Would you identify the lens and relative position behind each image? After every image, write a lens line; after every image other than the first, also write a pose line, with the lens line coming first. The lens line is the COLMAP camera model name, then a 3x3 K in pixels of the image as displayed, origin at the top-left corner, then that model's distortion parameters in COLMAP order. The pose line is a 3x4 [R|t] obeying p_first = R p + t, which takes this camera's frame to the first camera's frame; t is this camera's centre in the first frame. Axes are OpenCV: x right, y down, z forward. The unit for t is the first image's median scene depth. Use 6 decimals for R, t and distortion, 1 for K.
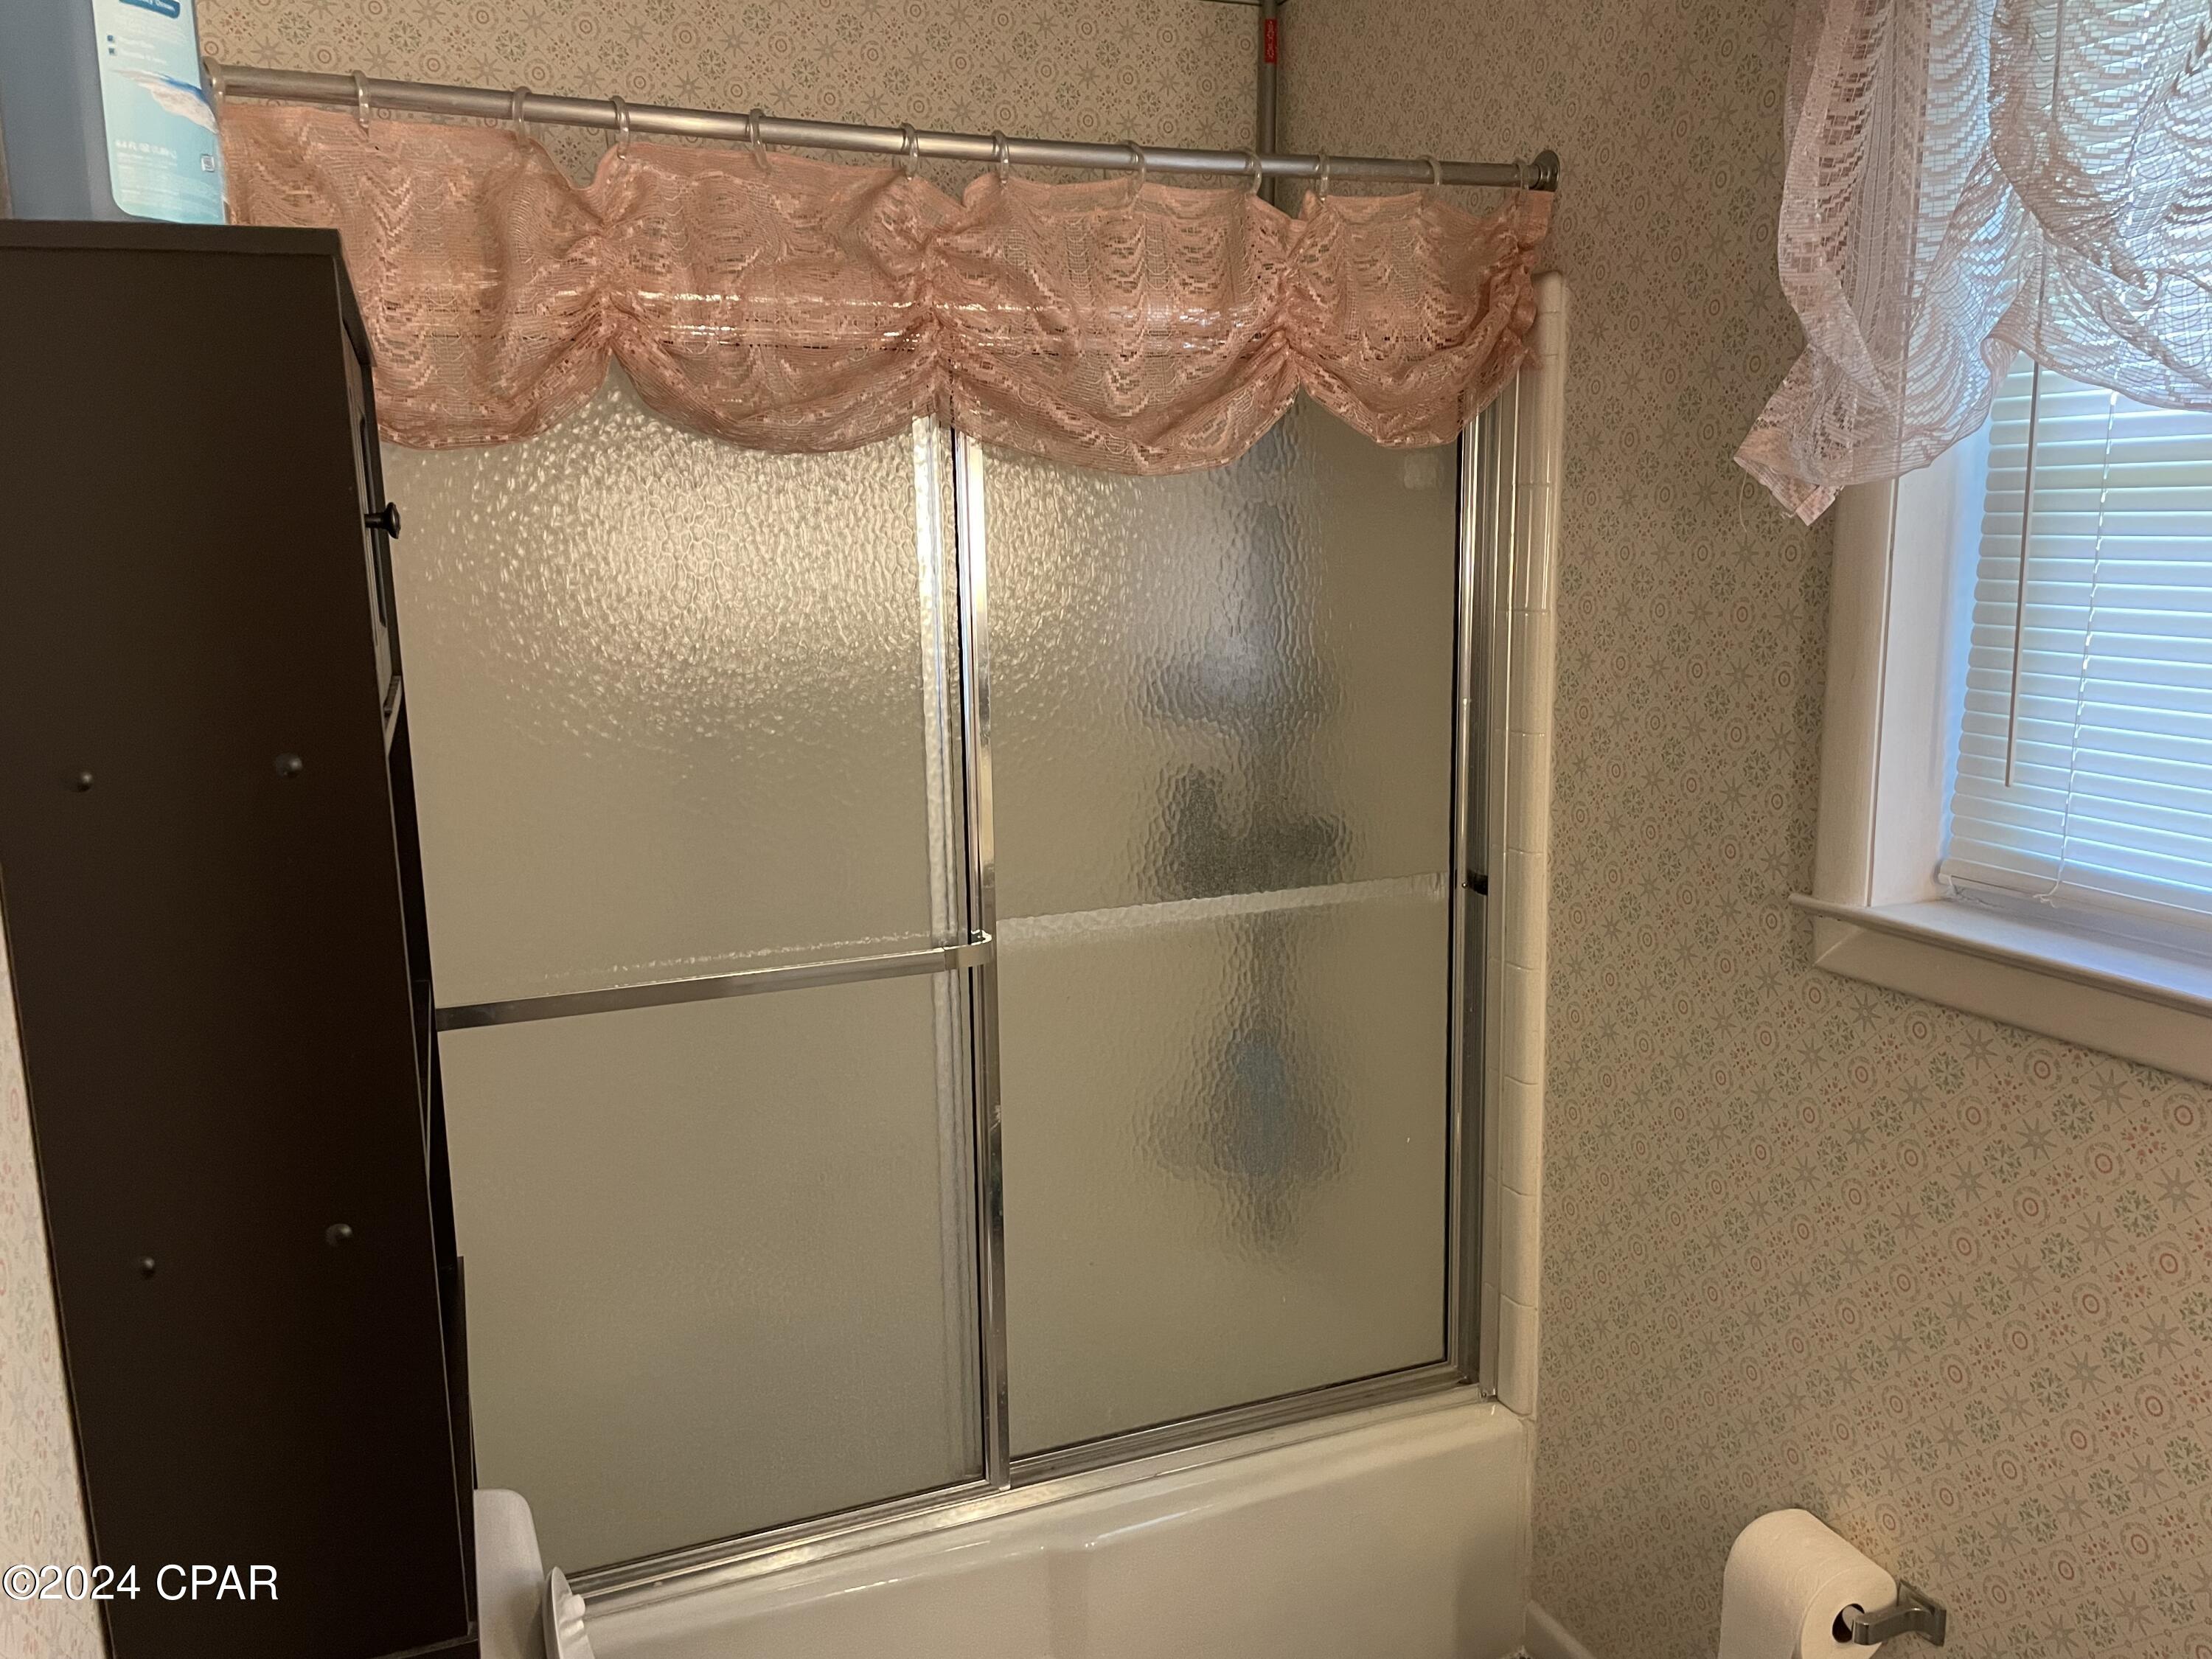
lens RADIAL K [[1665.6, 0, 1091.4], [0, 1665.6, 833.0], [0, 0, 1]] dist [0.077025, -0.102729]
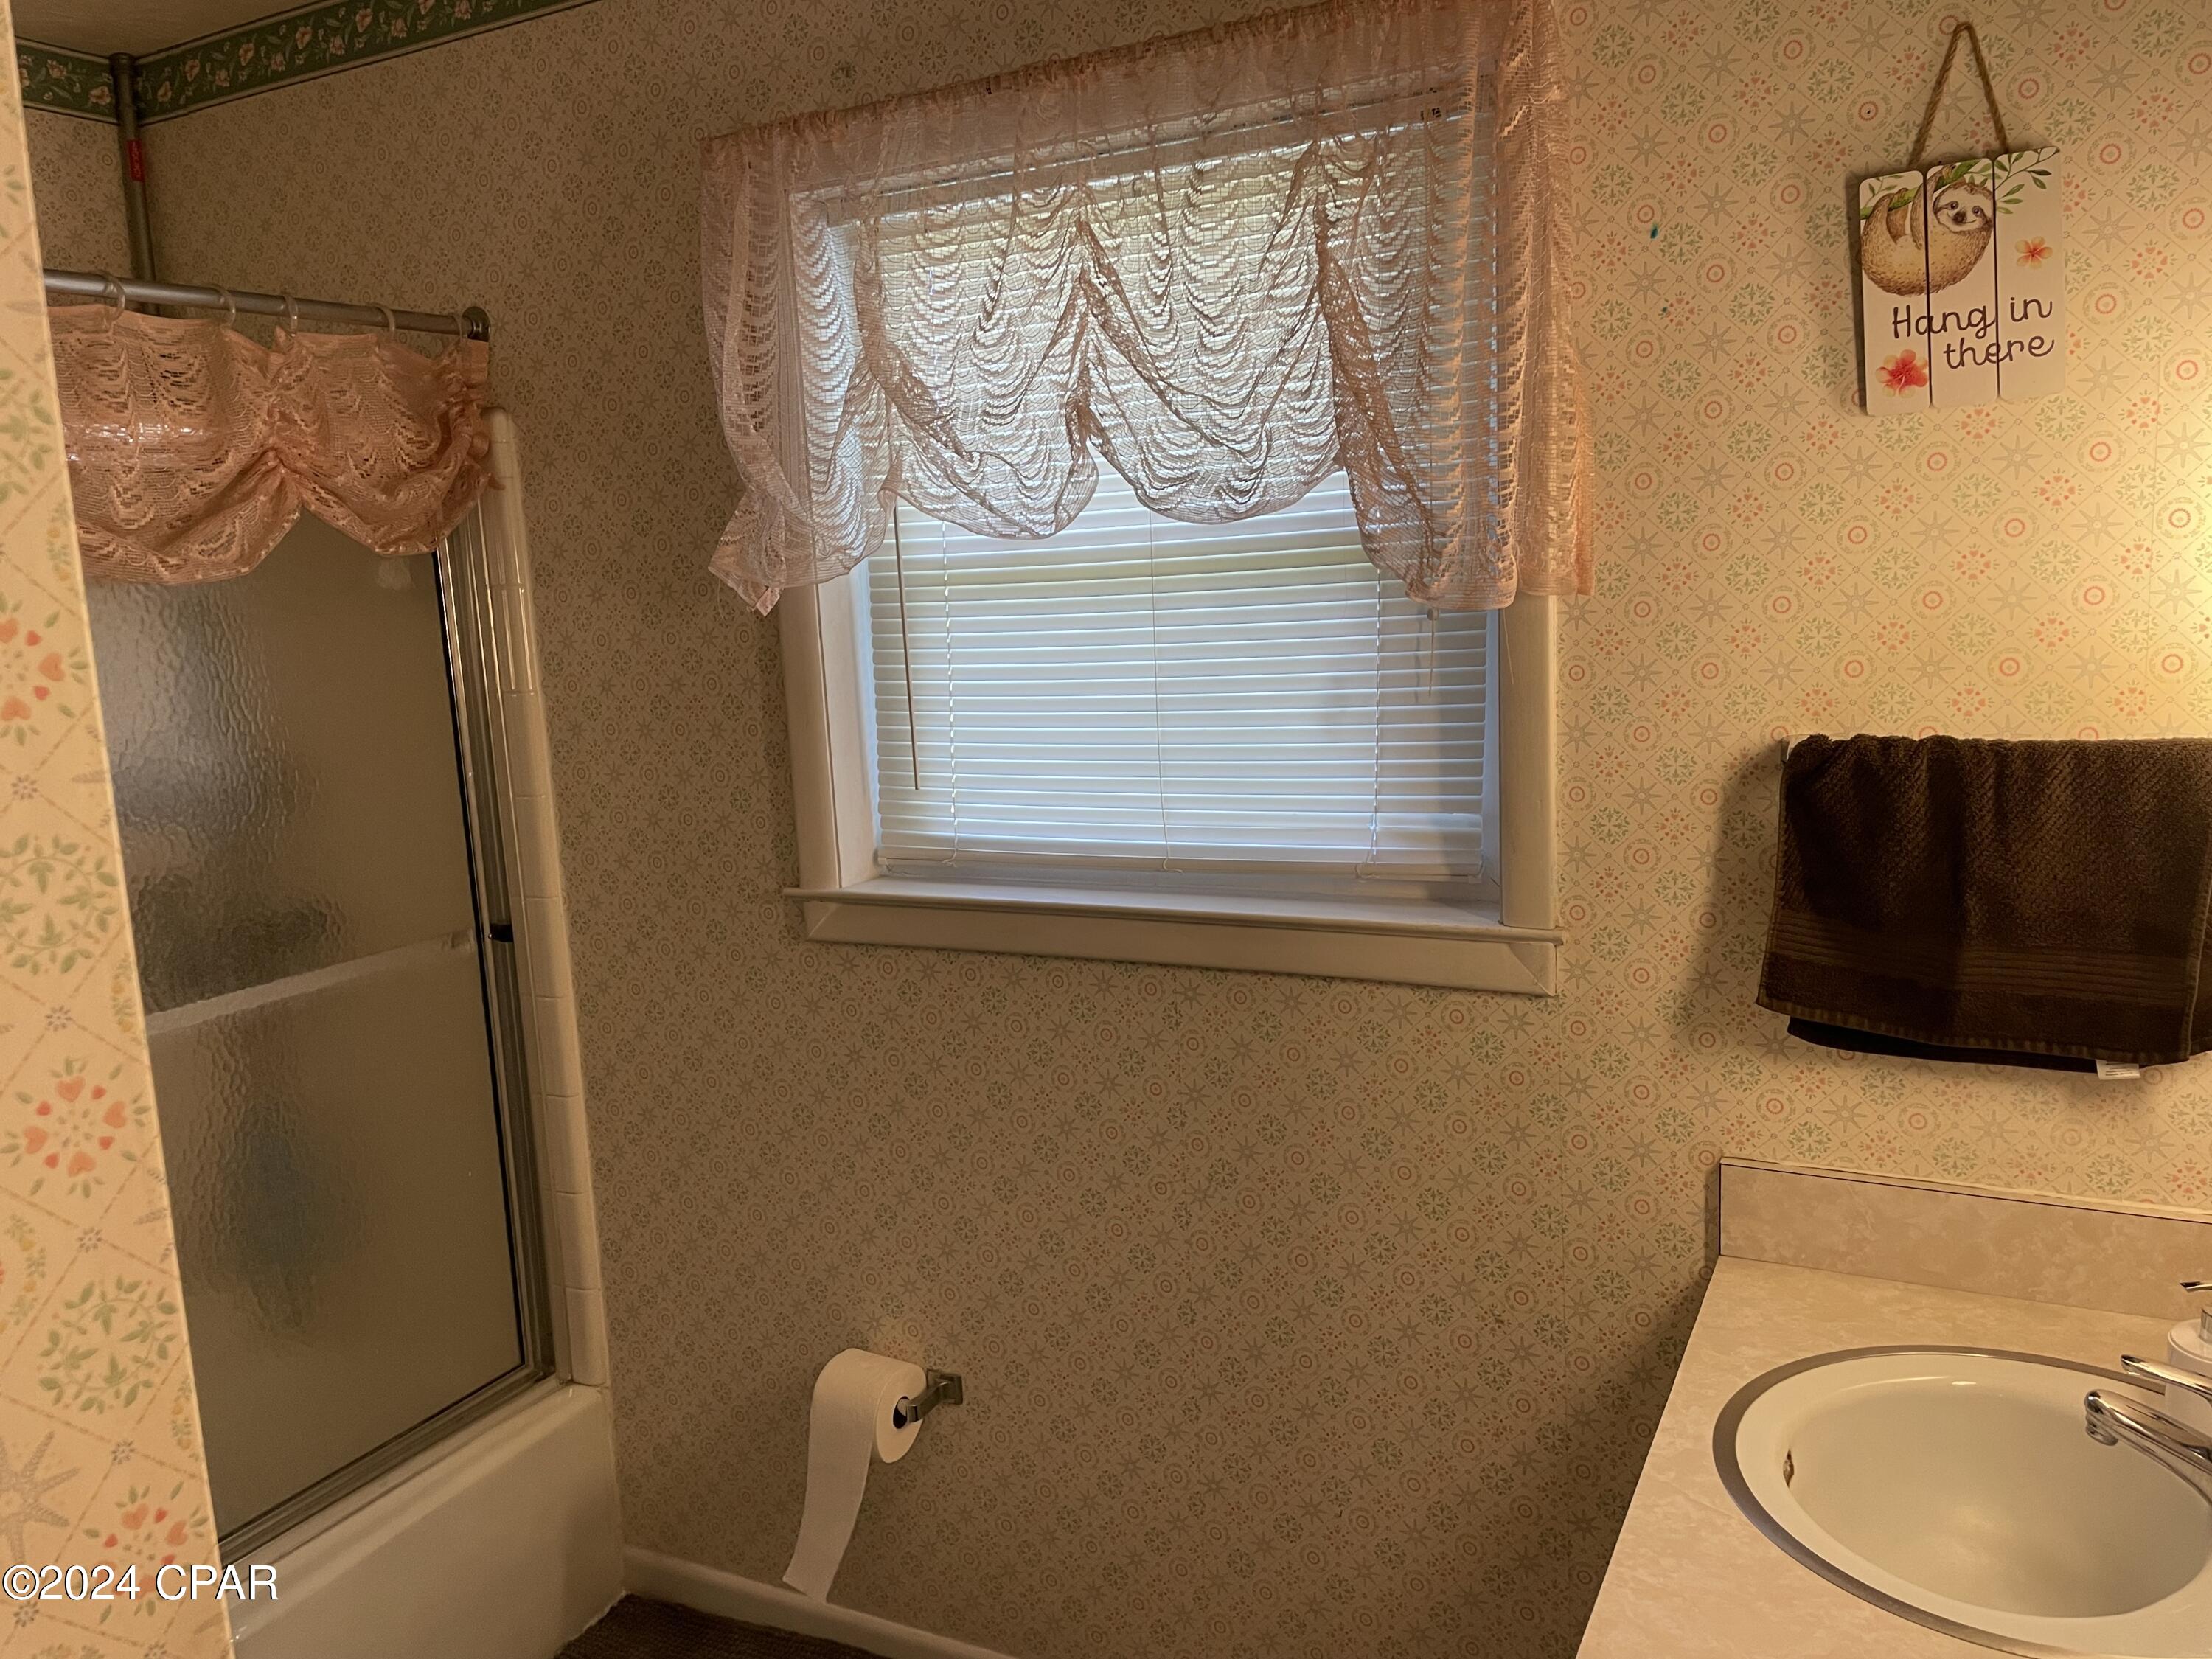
lens RADIAL K [[1665.6, 0, 1100.4], [0, 1665.6, 821.2], [0, 0, 1]] dist [0.077025, -0.102729]
pose [[0.750580, -0.115574, 0.650594, -0.226235], [0.150360, 0.988629, 0.002156, 0.016287], [-0.643445, 0.096206, 0.759423, -0.154994]]
